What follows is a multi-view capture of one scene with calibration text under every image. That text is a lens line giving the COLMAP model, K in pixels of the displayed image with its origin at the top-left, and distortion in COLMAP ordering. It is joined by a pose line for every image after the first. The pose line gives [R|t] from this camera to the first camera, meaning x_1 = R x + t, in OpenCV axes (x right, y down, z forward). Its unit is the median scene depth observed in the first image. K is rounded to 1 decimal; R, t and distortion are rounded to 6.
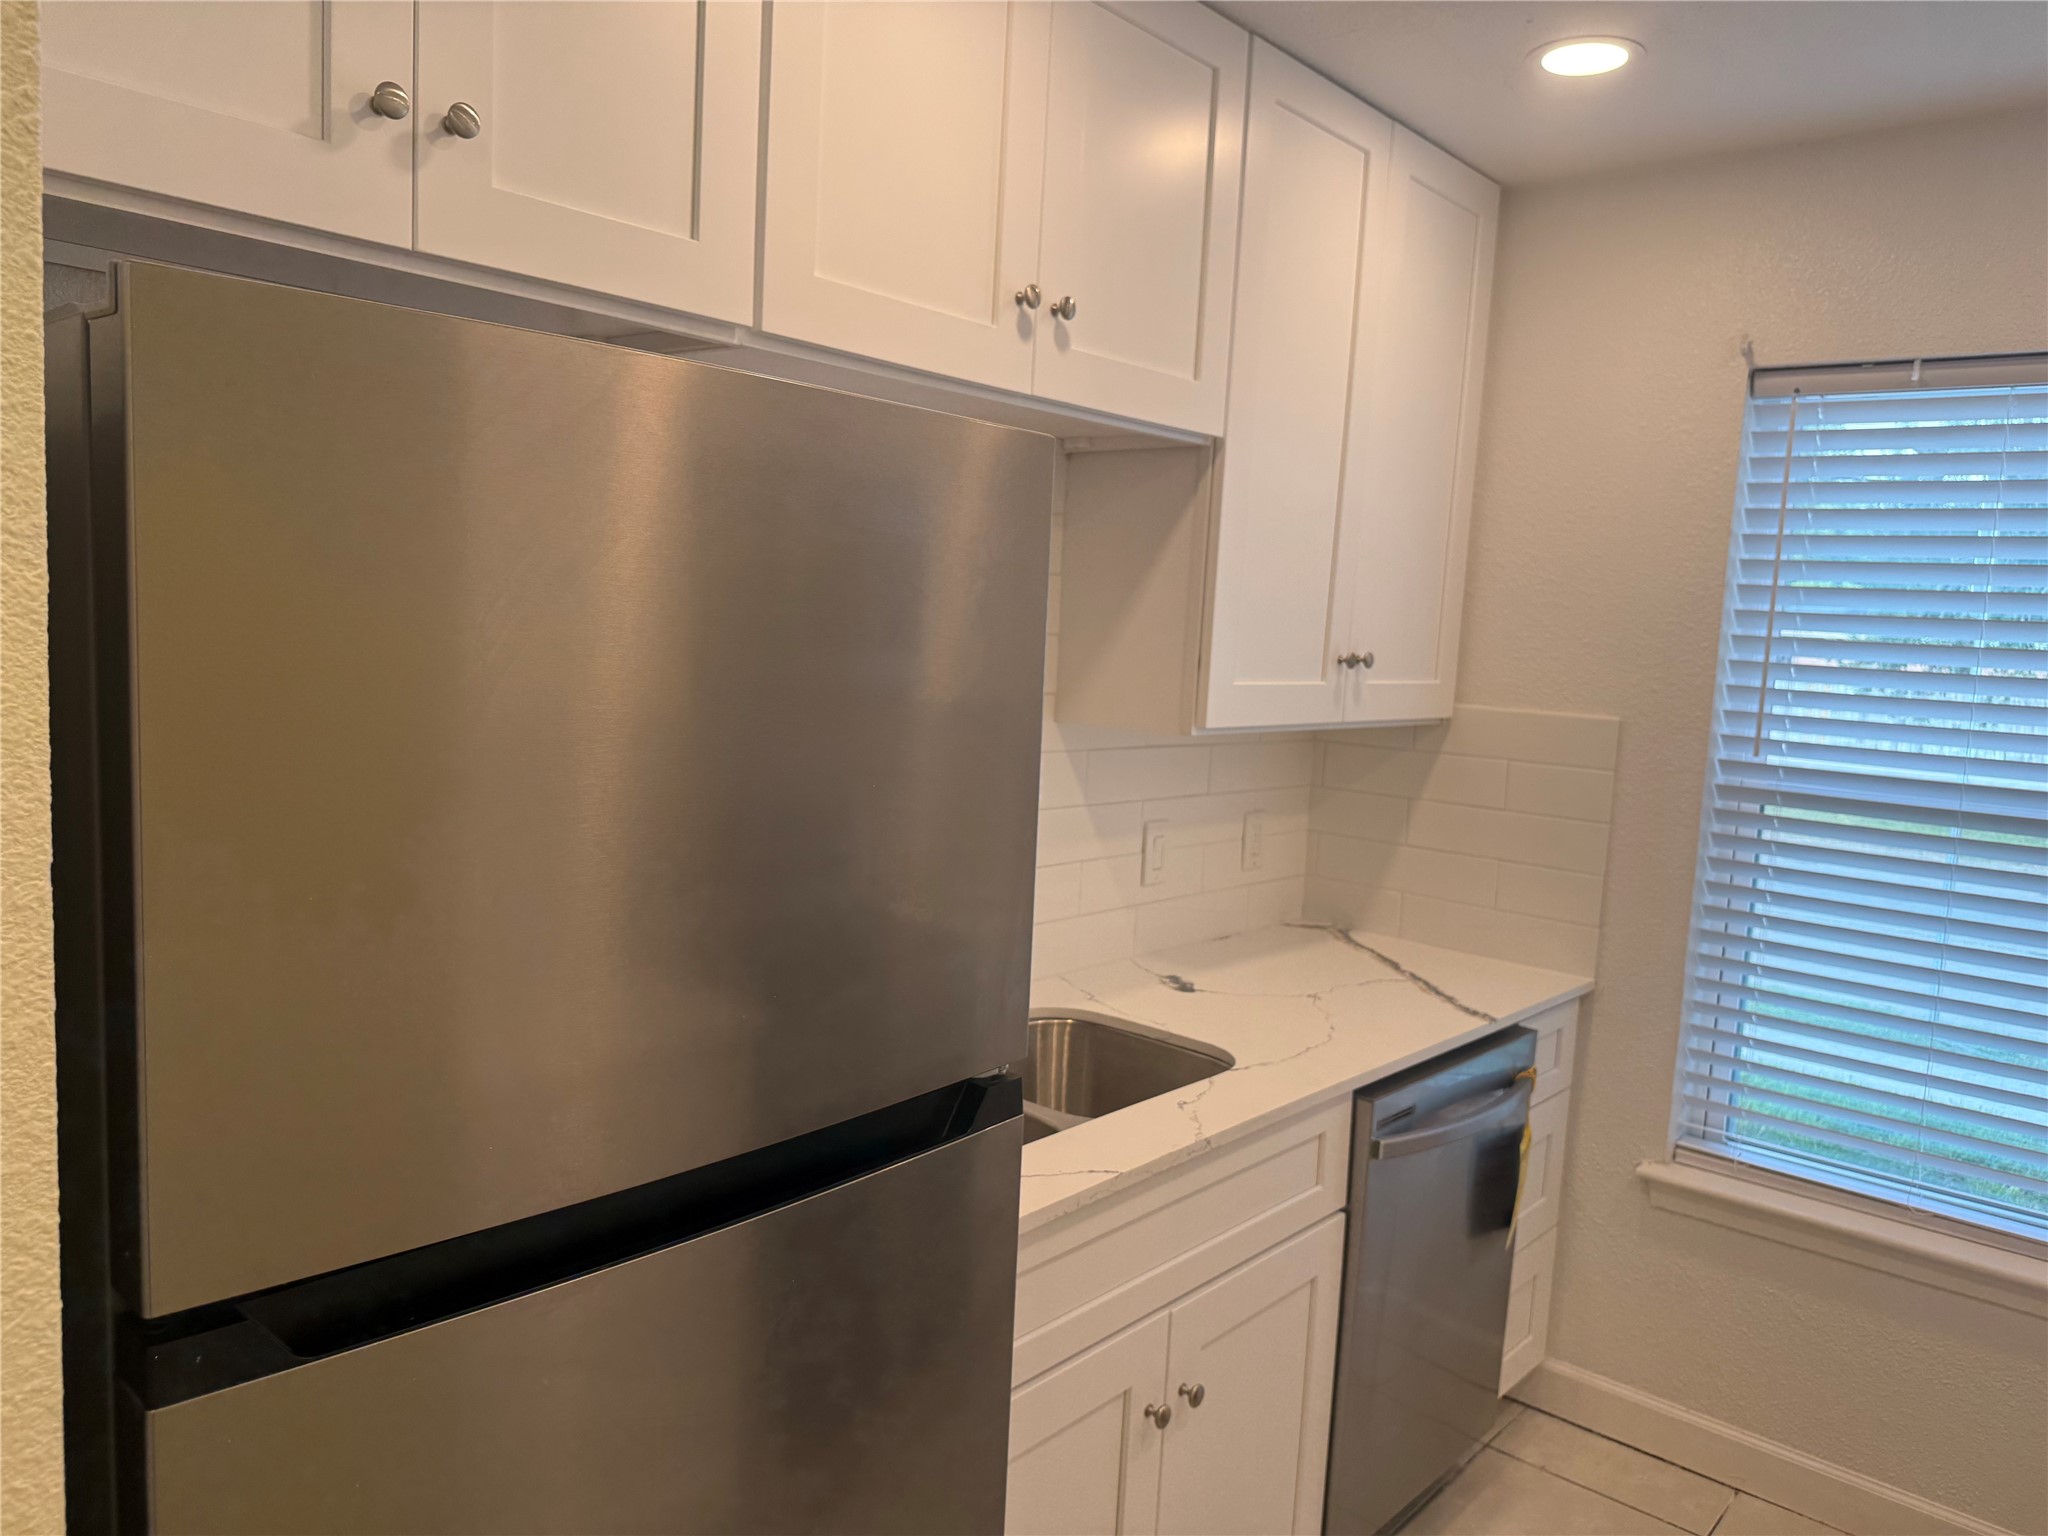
lens RADIAL K [[1417.0, 0, 1002.7], [0, 1417.0, 769.5], [0, 0, 1]] dist [0.190070, -0.293267]
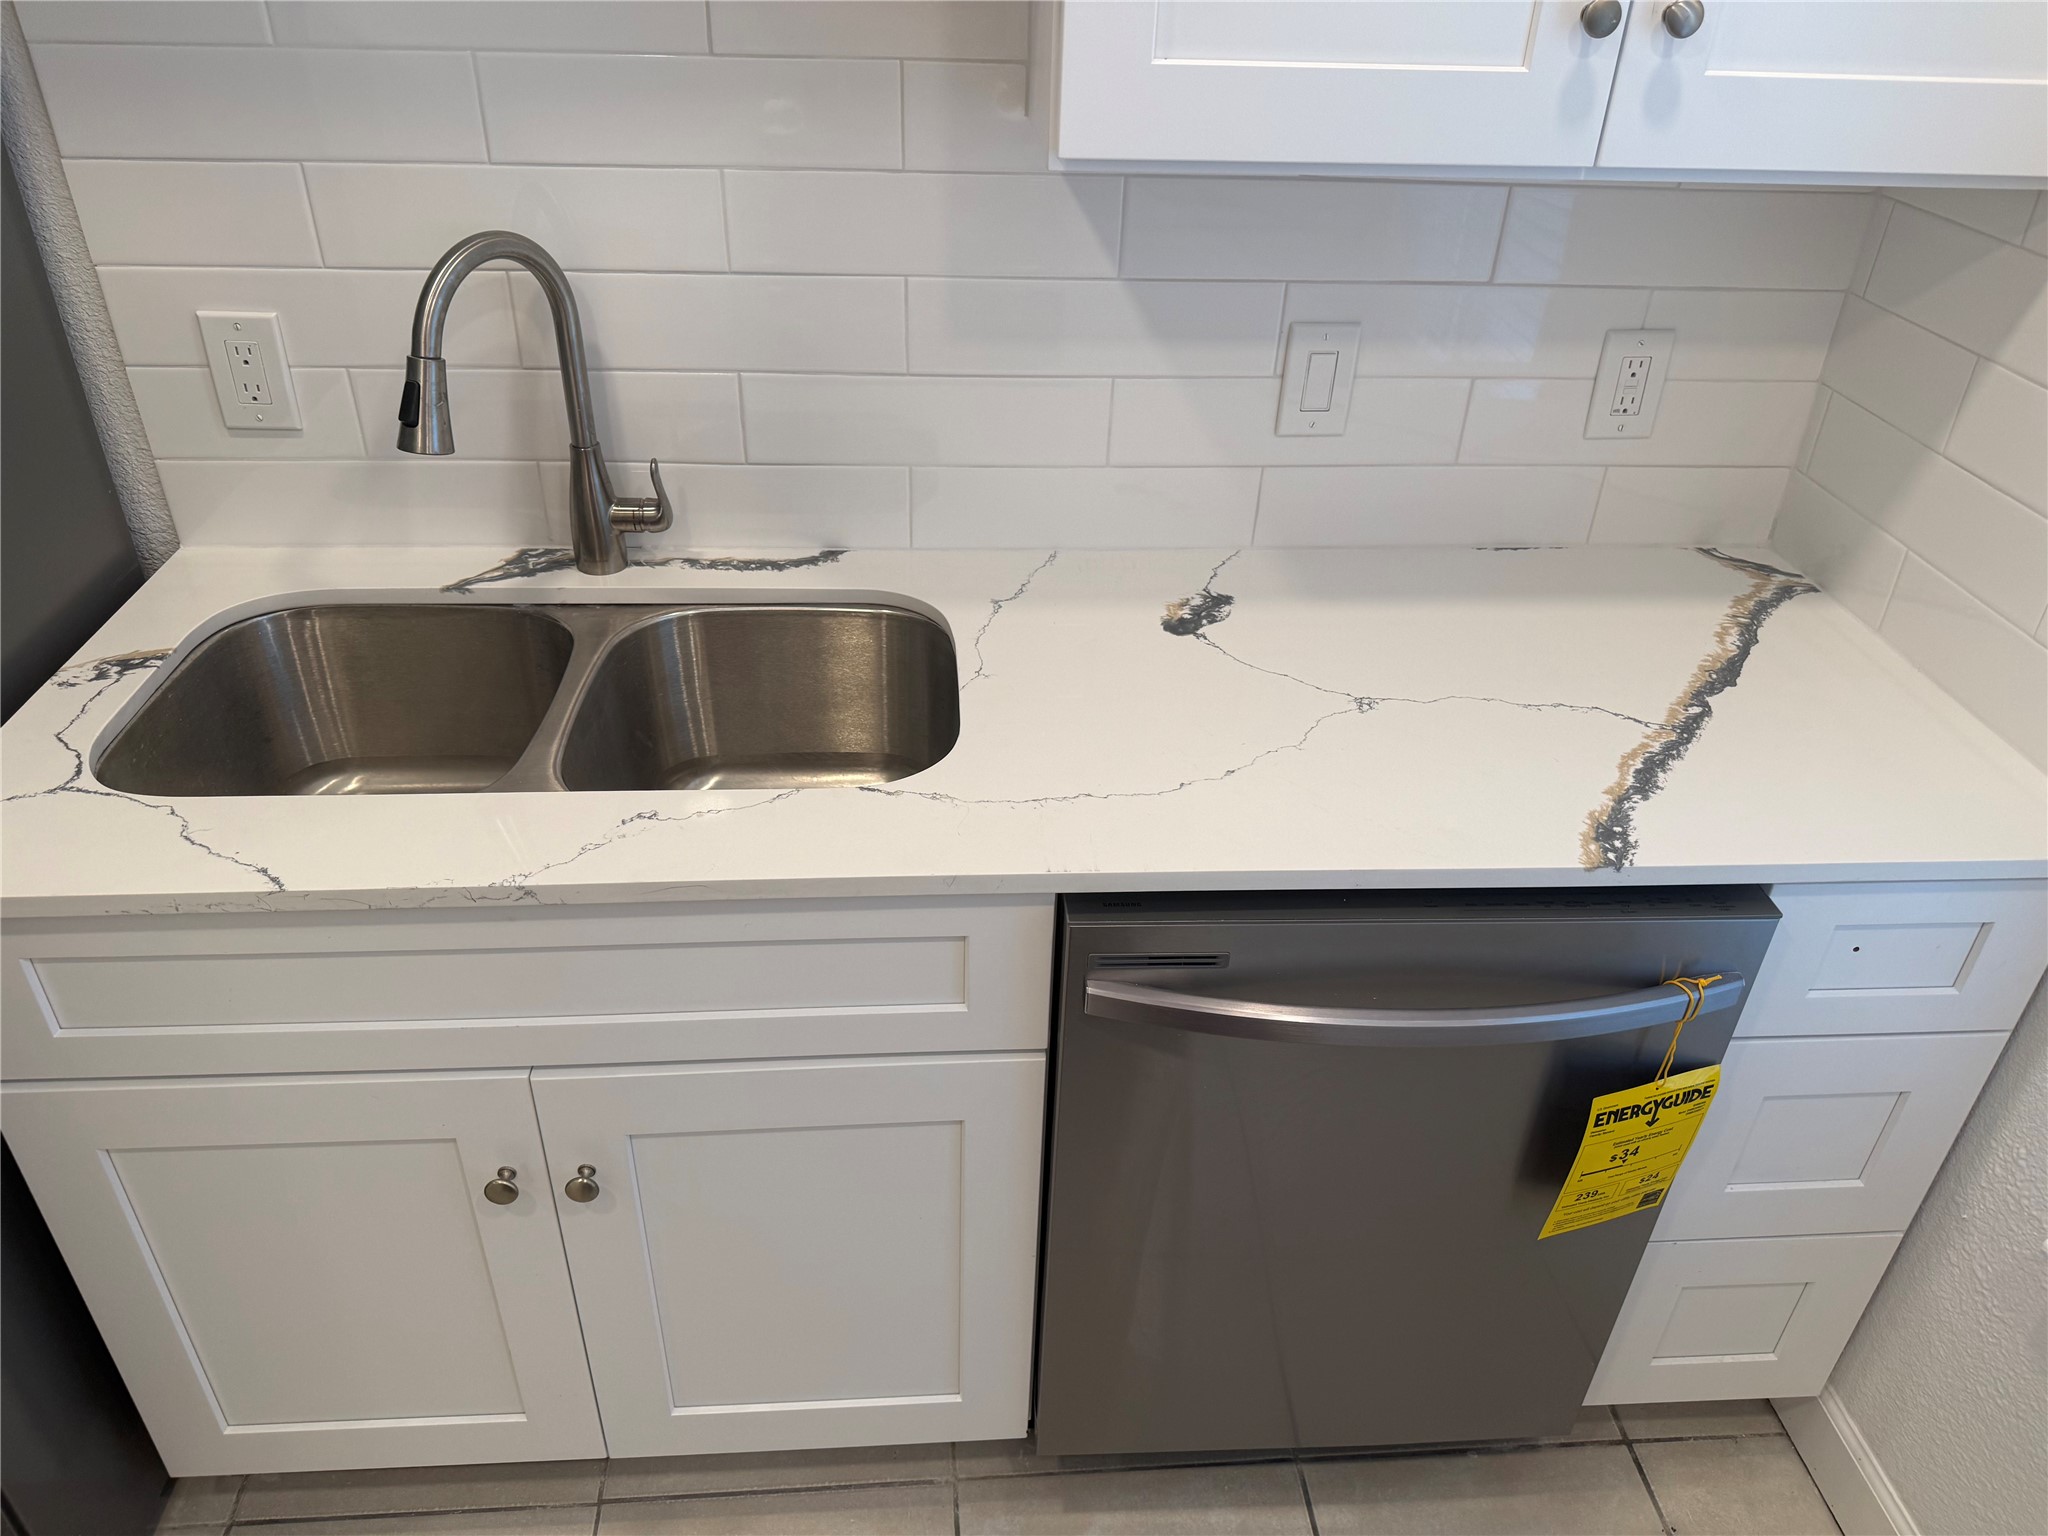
lens RADIAL K [[1479.4, 0, 1022.1], [0, 1479.4, 773.1], [0, 0, 1]] dist [0.085074, -0.123830]
pose [[0.717494, 0.347790, -0.603527, 0.514312], [-0.065654, 0.896342, 0.438476, -0.063621], [0.693464, -0.274980, 0.665953, 0.568120]]
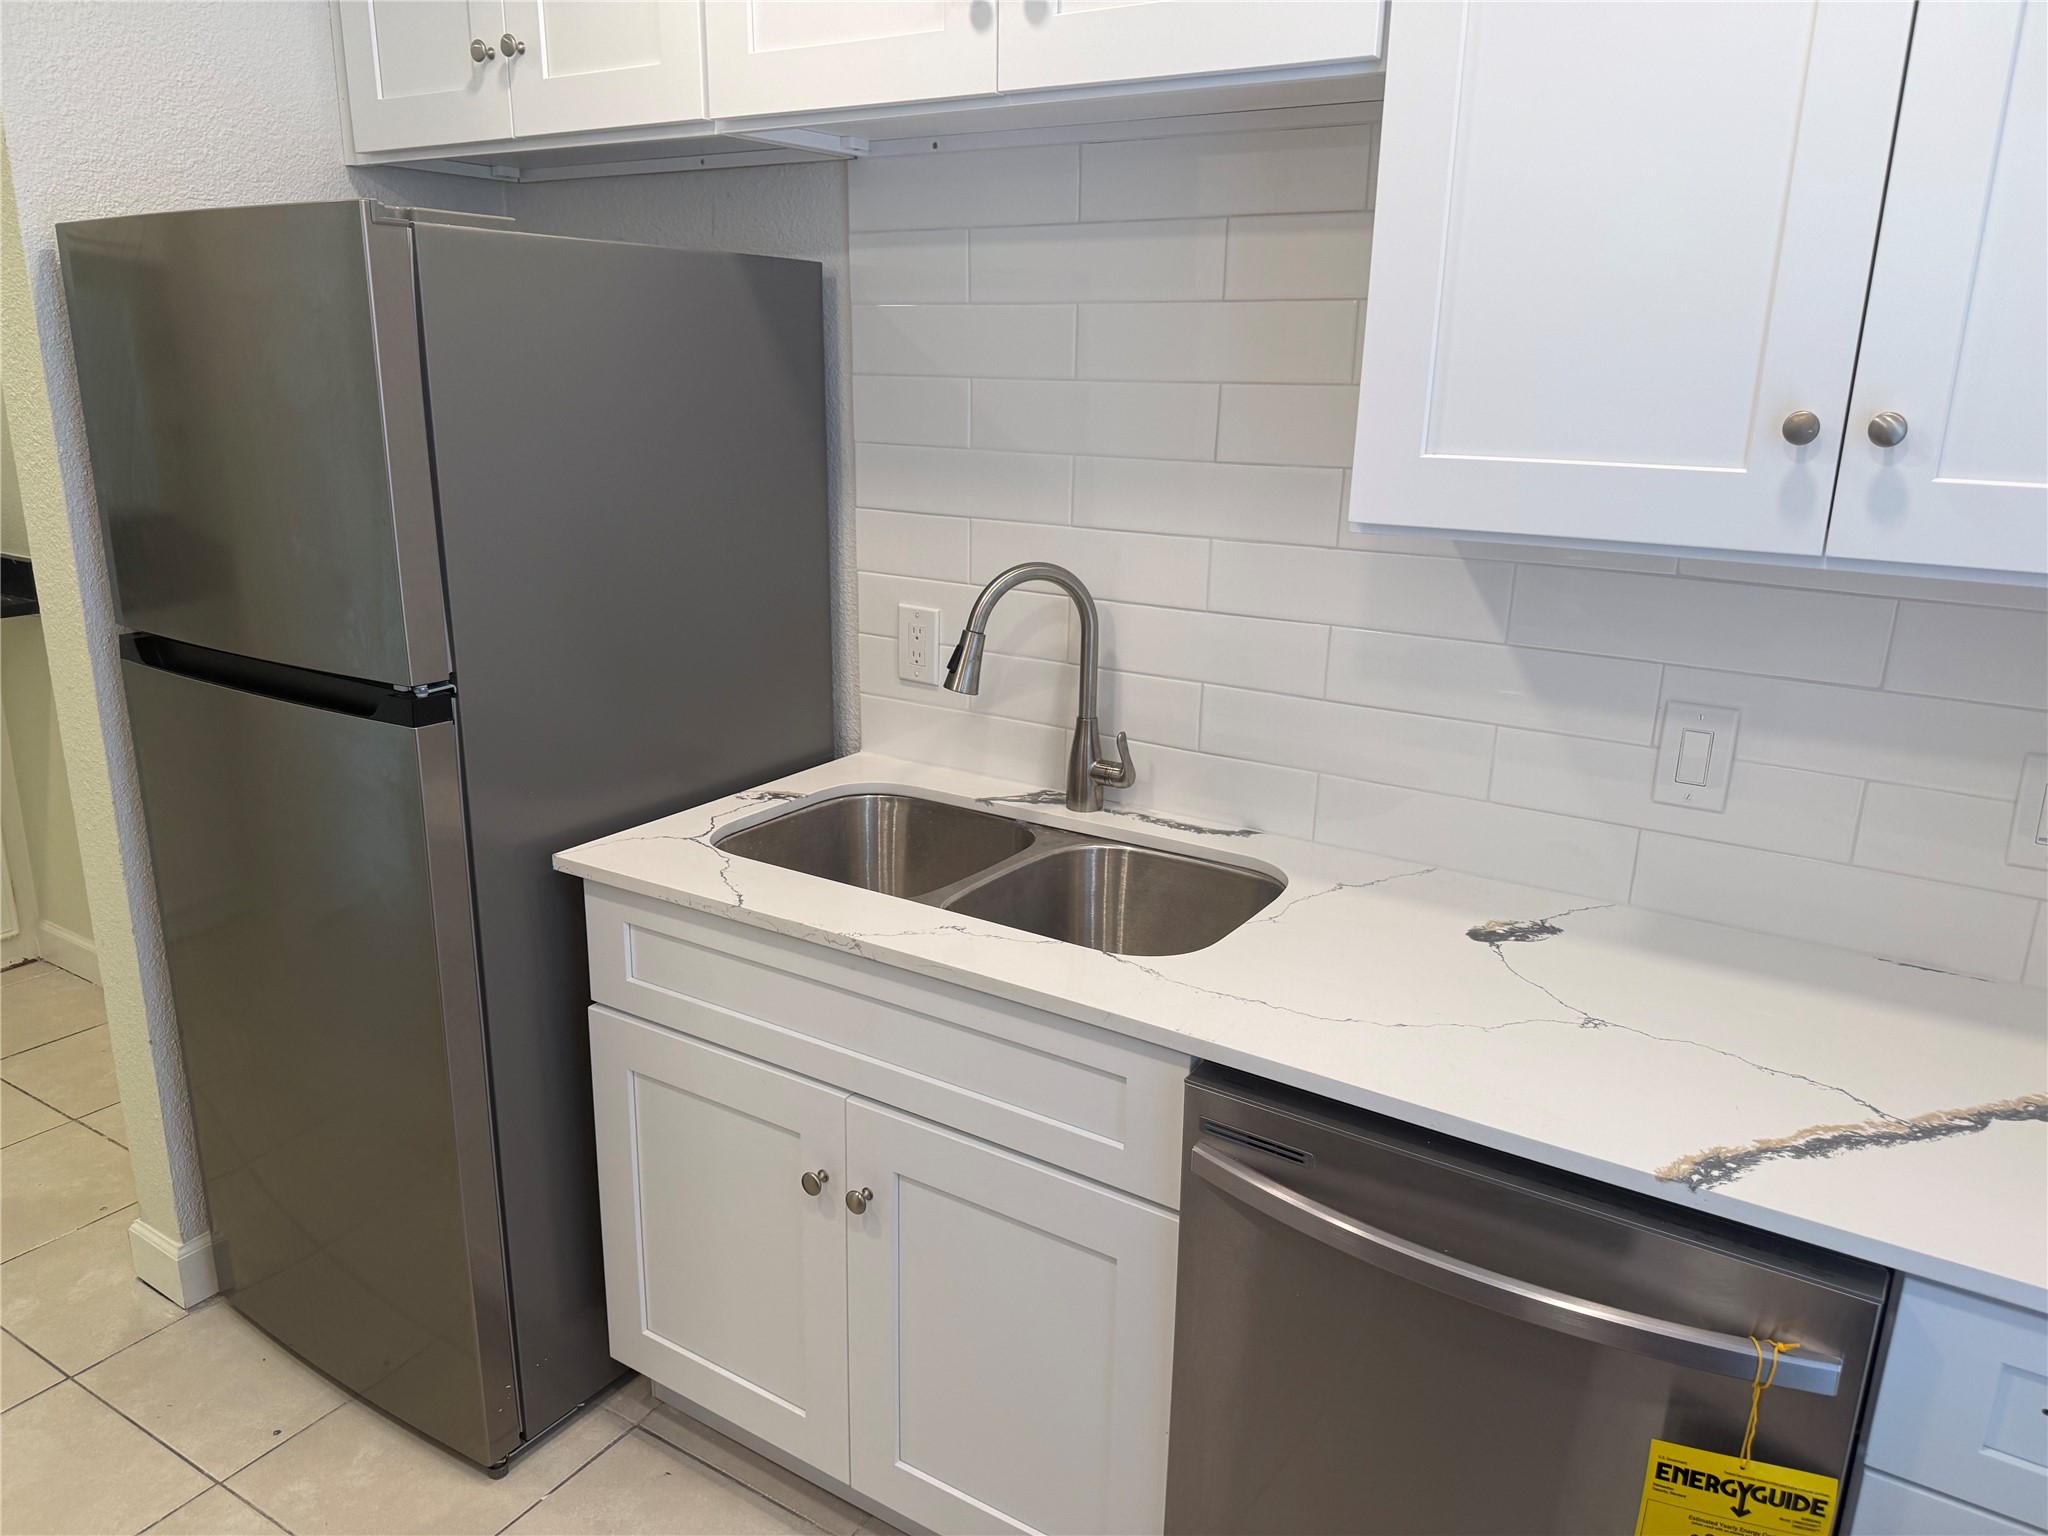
lens RADIAL K [[1462.0, 0, 993.6], [0, 1462.0, 766.2], [0, 0, 1]] dist [0.122564, -0.181638]
pose [[0.141991, 0.222236, -0.964598, 0.795026], [-0.111690, 0.971846, 0.207465, -0.041287], [0.983547, 0.078278, 0.162815, 0.717062]]
